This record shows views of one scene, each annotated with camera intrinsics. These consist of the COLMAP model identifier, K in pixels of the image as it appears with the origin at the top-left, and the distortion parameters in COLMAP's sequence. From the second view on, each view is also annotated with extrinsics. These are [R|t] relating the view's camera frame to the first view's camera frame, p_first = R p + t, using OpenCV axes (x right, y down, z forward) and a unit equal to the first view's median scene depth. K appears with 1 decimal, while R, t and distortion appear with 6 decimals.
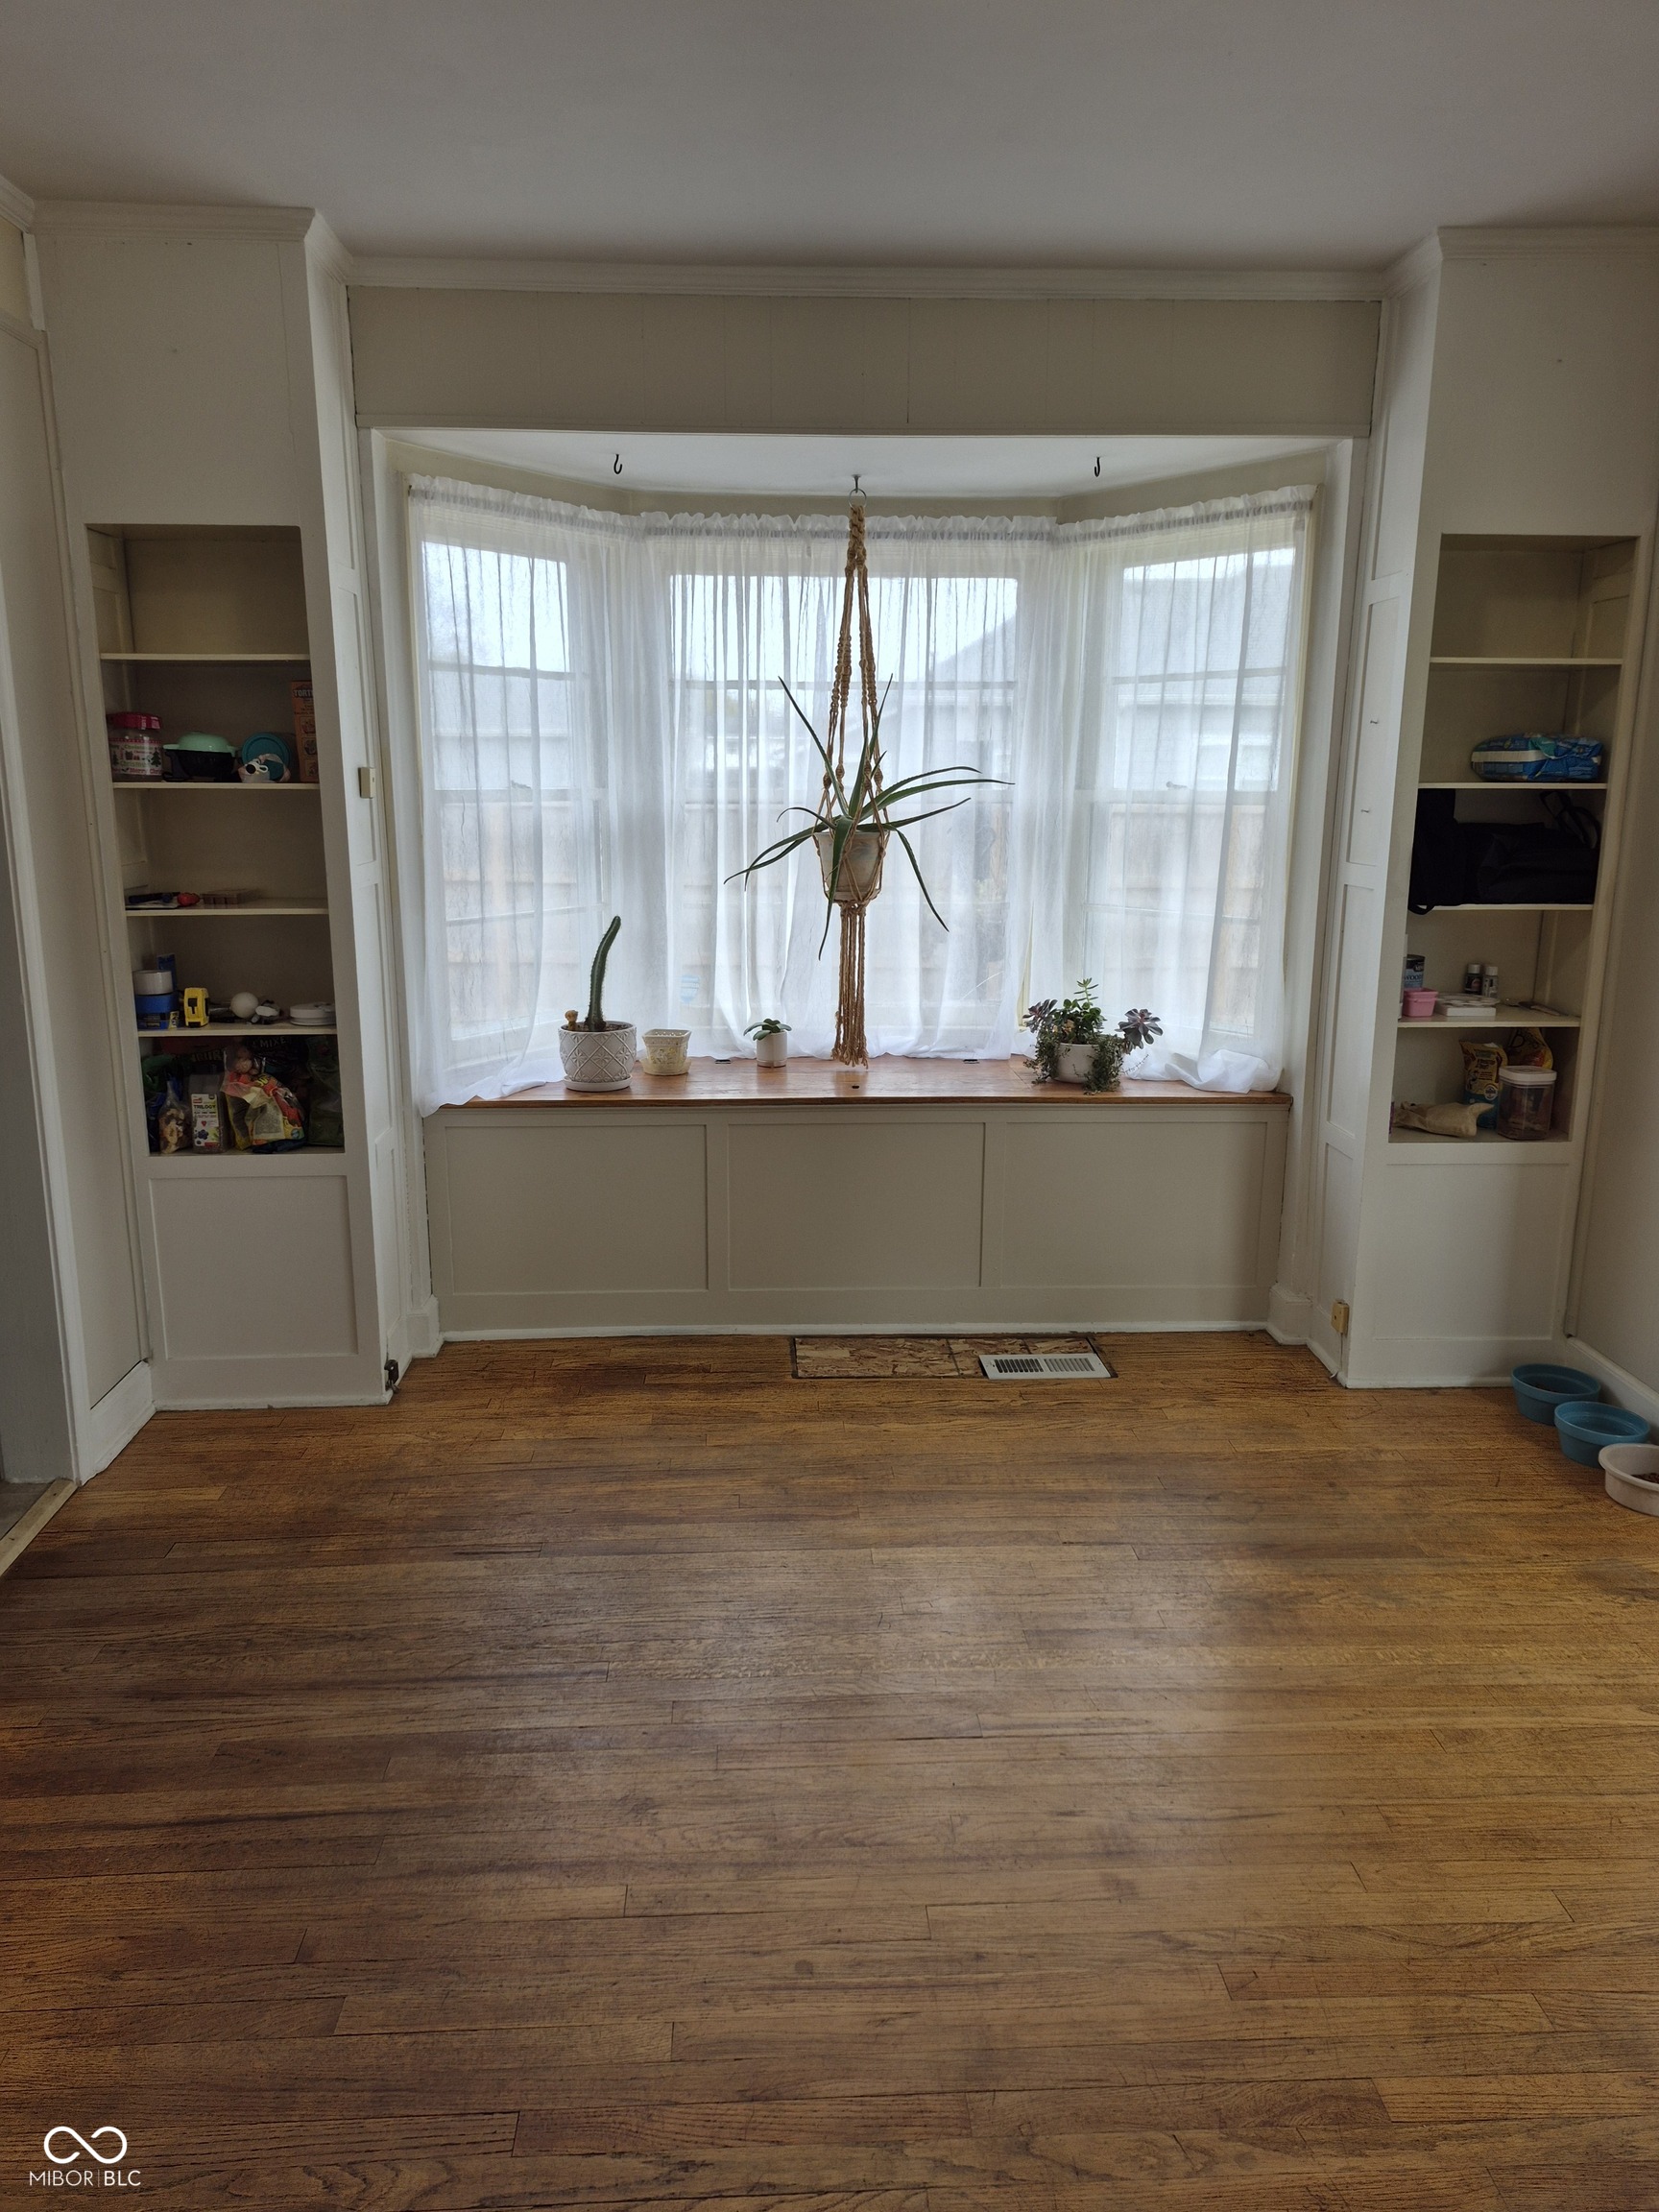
lens RADIAL K [[1485.8, 0, 826.3], [0, 1485.8, 1134.2], [0, 0, 1]] dist [0.068910, 0.000179]
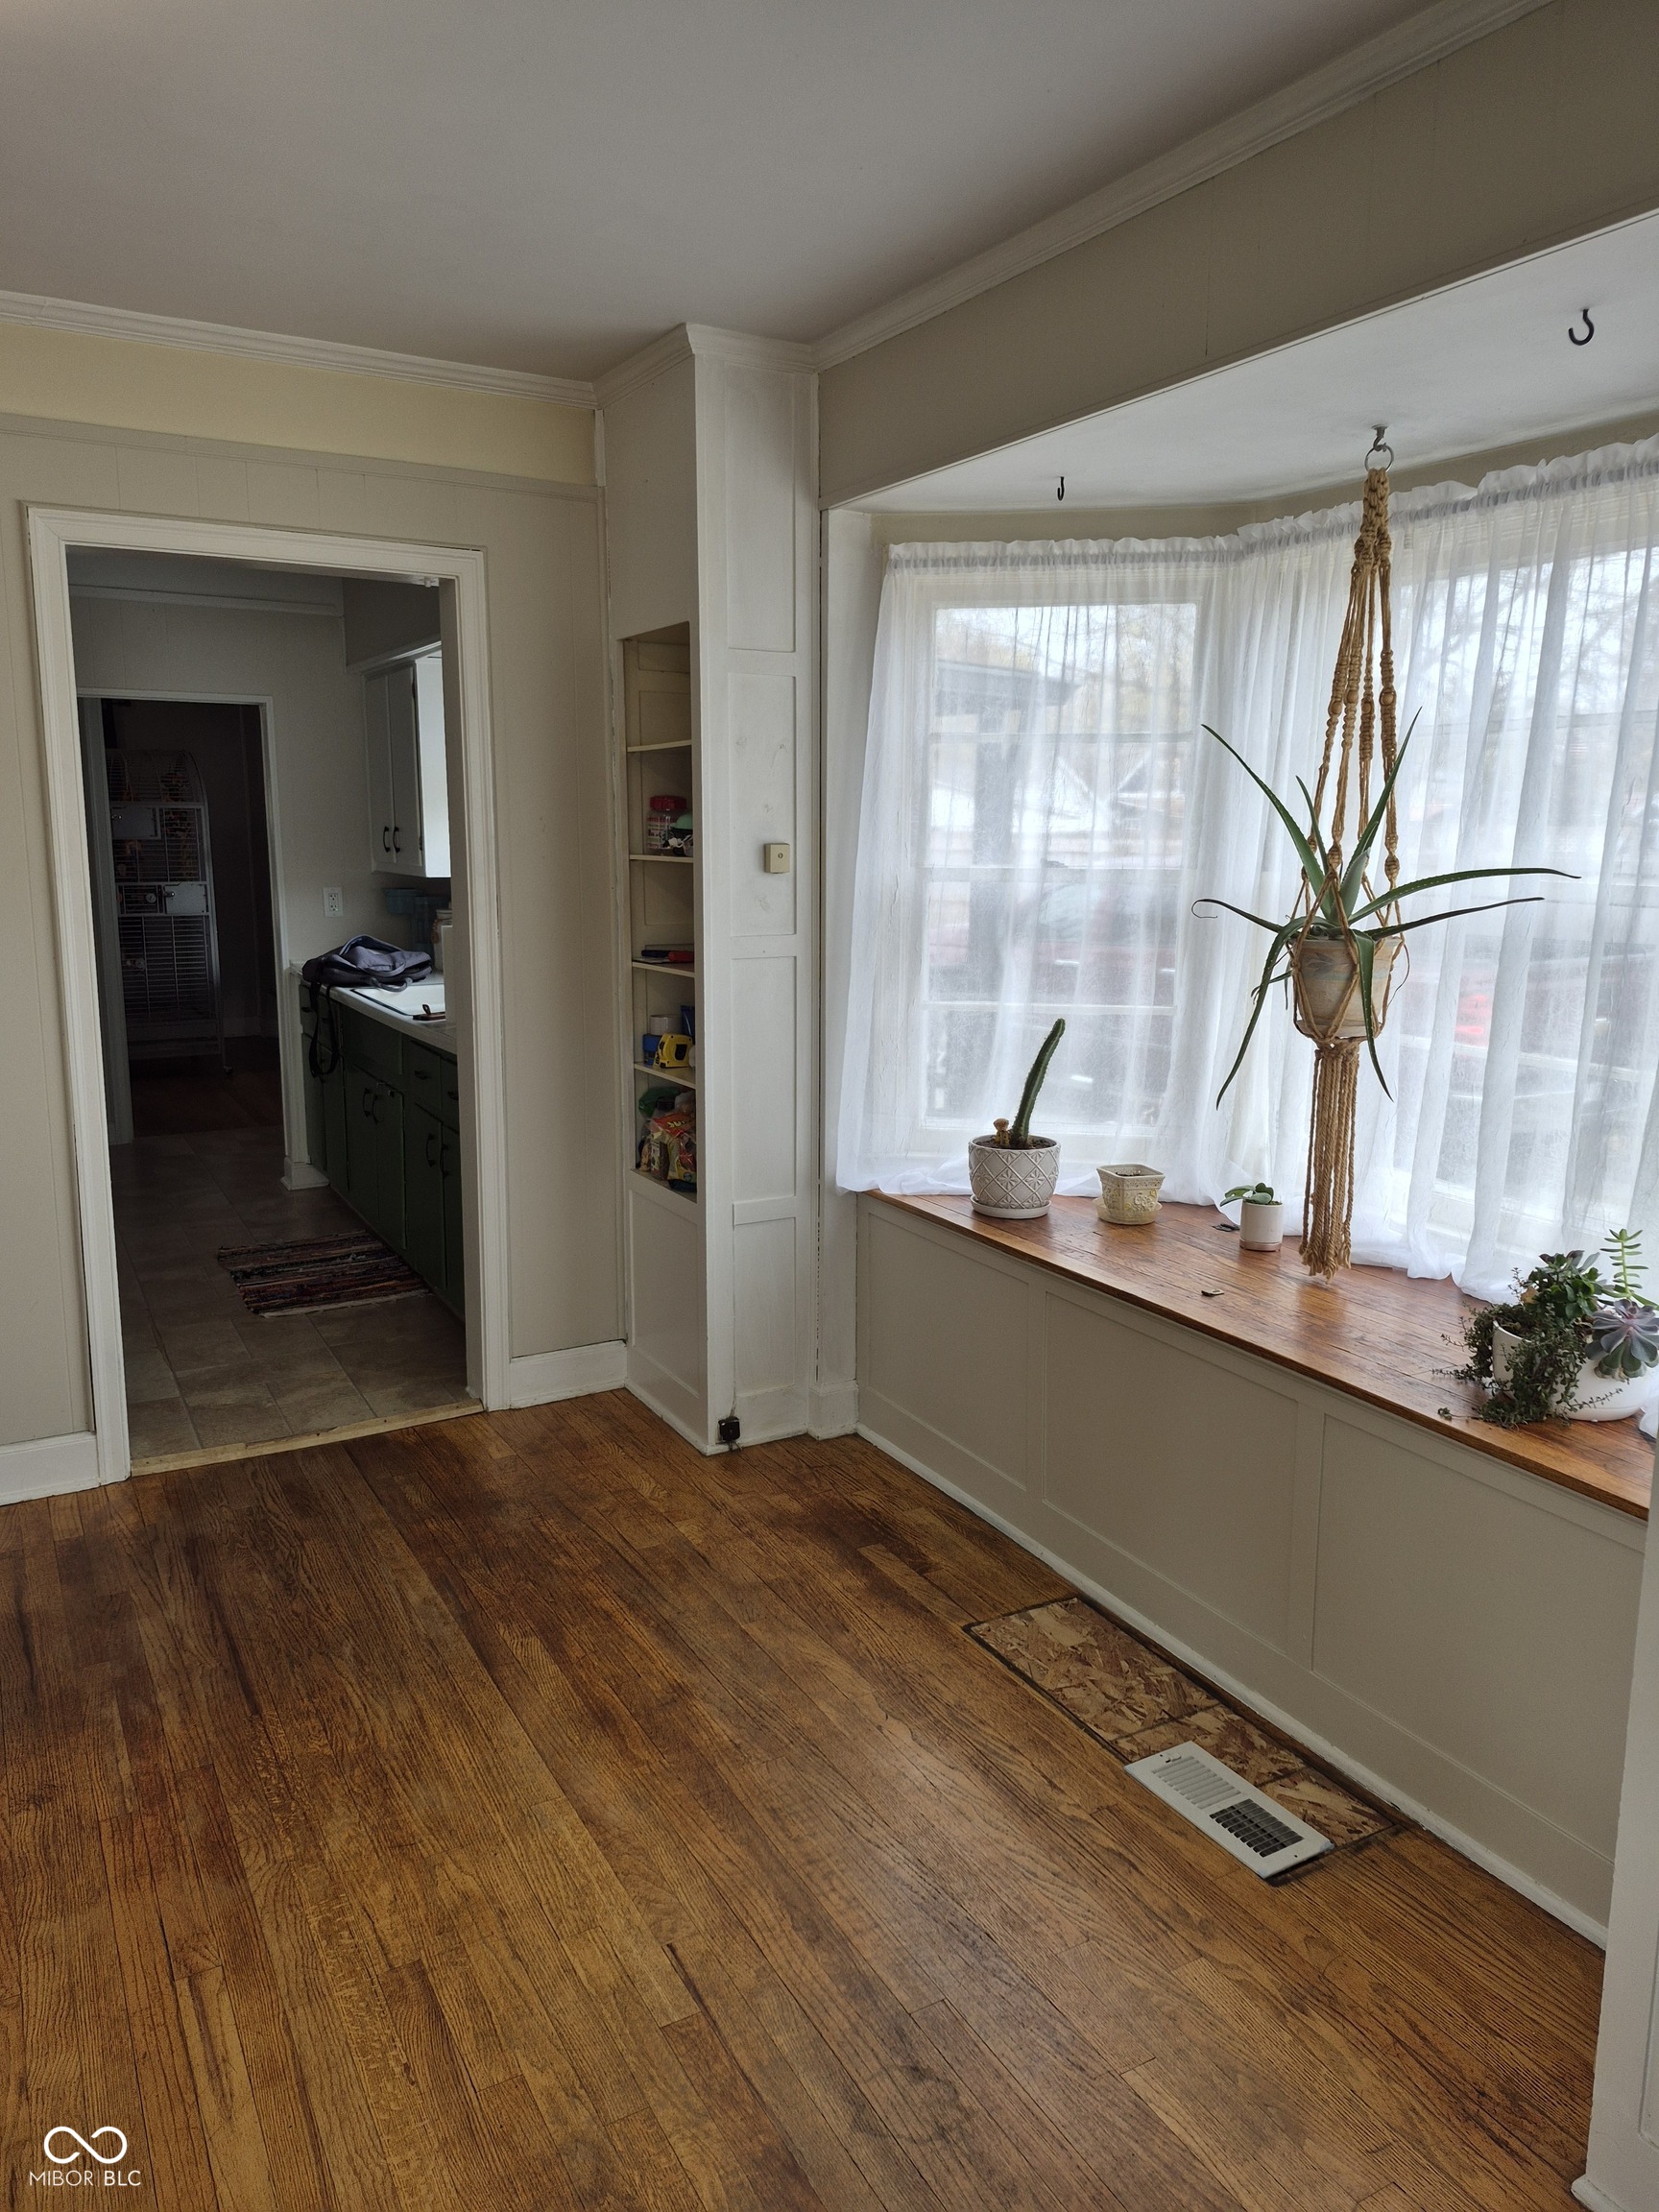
lens RADIAL K [[1561.2, 0, 829.5], [0, 1561.2, 1106.0], [0, 0, 1]] dist [0.123452, -0.180866]
pose [[0.455215, 0.173738, -0.873266, 0.606762], [-0.220451, 0.972233, 0.078511, -0.146300], [0.862659, 0.156773, 0.480876, 0.495684]]
